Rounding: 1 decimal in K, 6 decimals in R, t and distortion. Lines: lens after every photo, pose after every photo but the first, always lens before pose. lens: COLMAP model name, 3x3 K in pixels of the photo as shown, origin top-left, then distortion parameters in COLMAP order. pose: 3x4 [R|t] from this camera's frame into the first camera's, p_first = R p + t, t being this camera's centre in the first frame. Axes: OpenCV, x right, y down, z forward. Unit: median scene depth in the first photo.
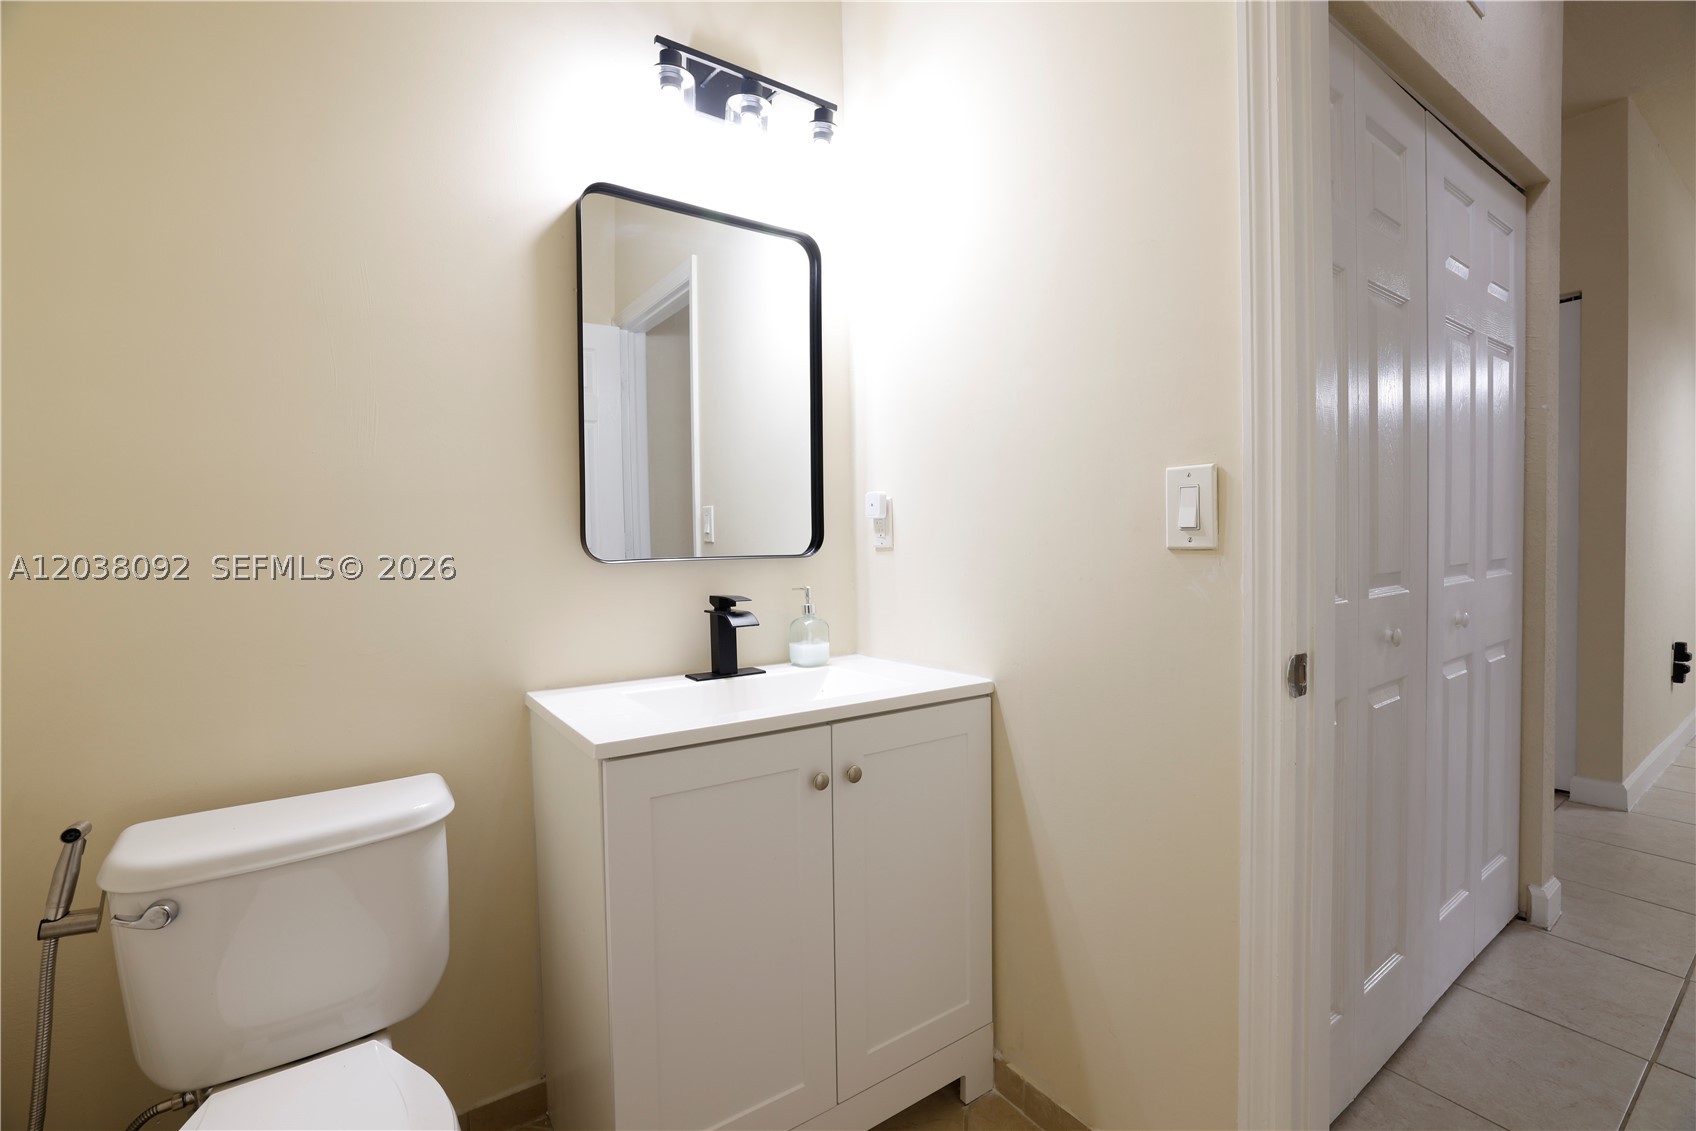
lens RADIAL K [[733.8, 0, 848.0], [0, 733.8, 565.5], [0, 0, 1]] dist [-0.001429, 0.000187]
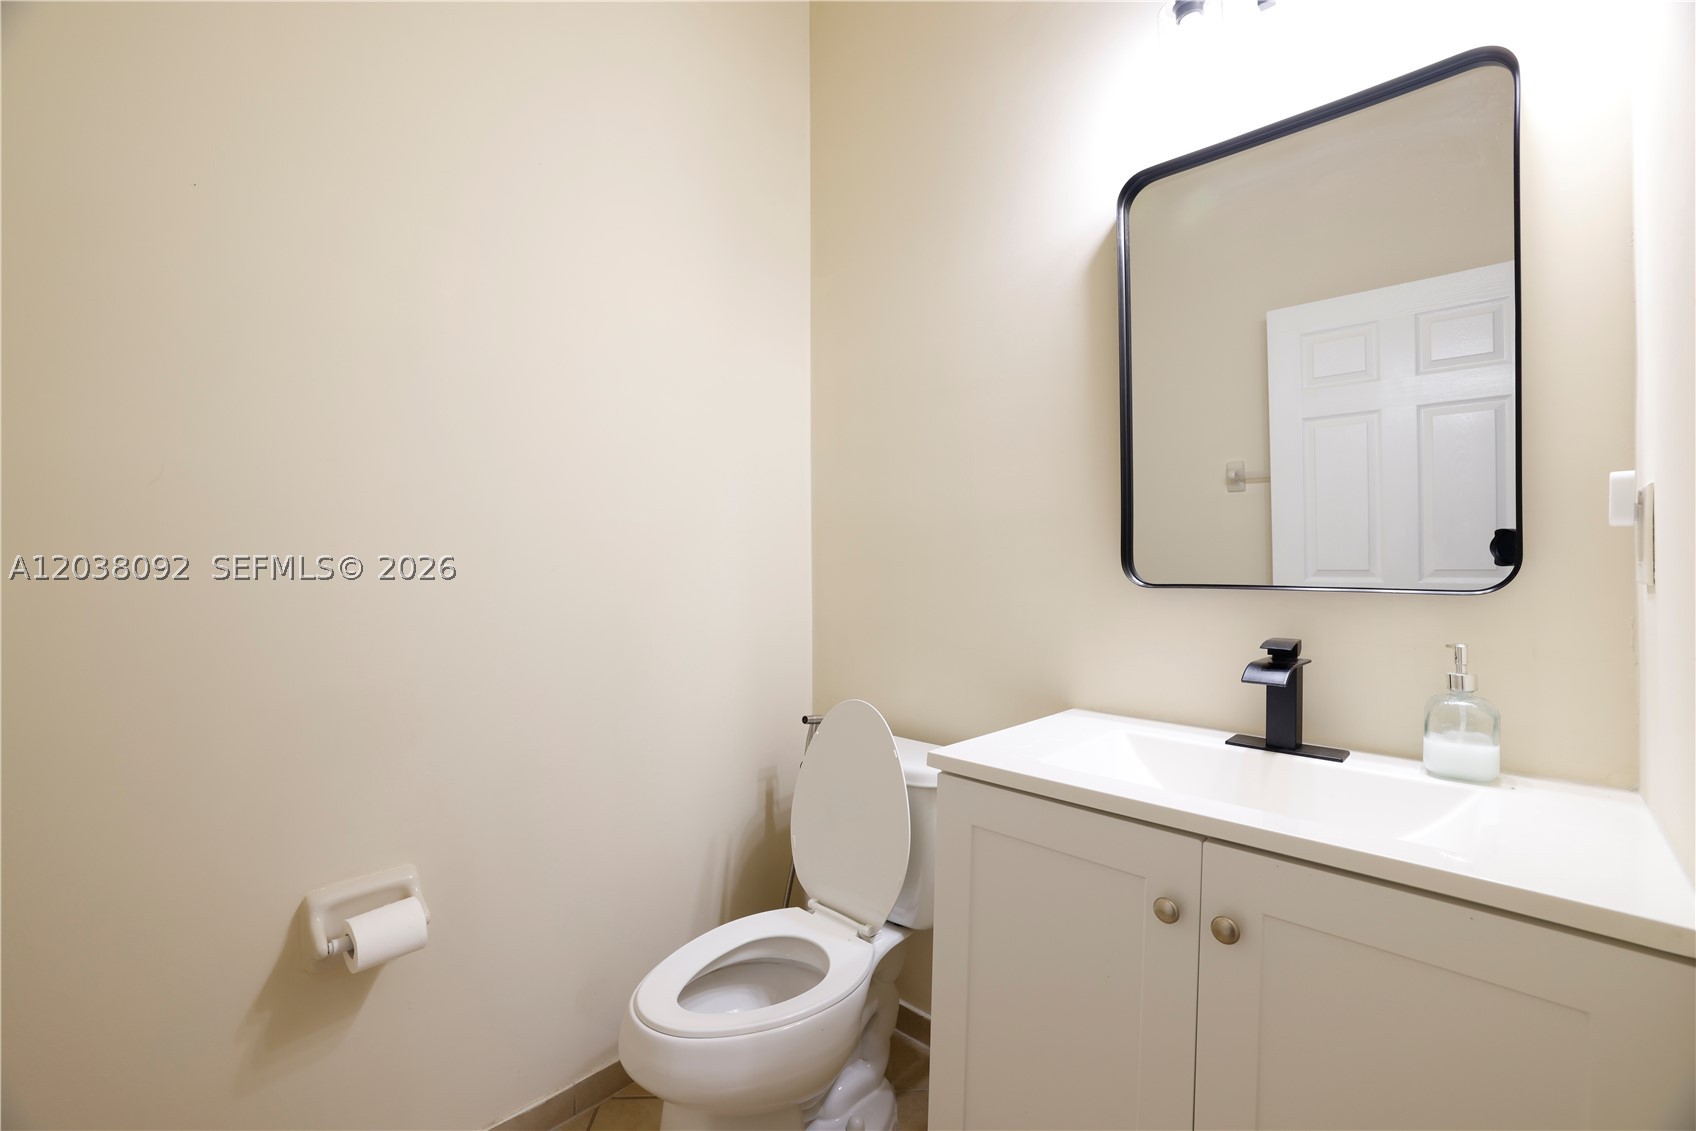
lens RADIAL K [[706.0, 0, 844.9], [0, 706.0, 568.9], [0, 0, 1]] dist [-0.002971, -0.000129]
pose [[0.243672, 0.018383, -0.969683, 0.400212], [-0.032204, 0.999422, 0.010854, -0.024594], [0.969323, 0.028583, 0.244123, 0.385976]]
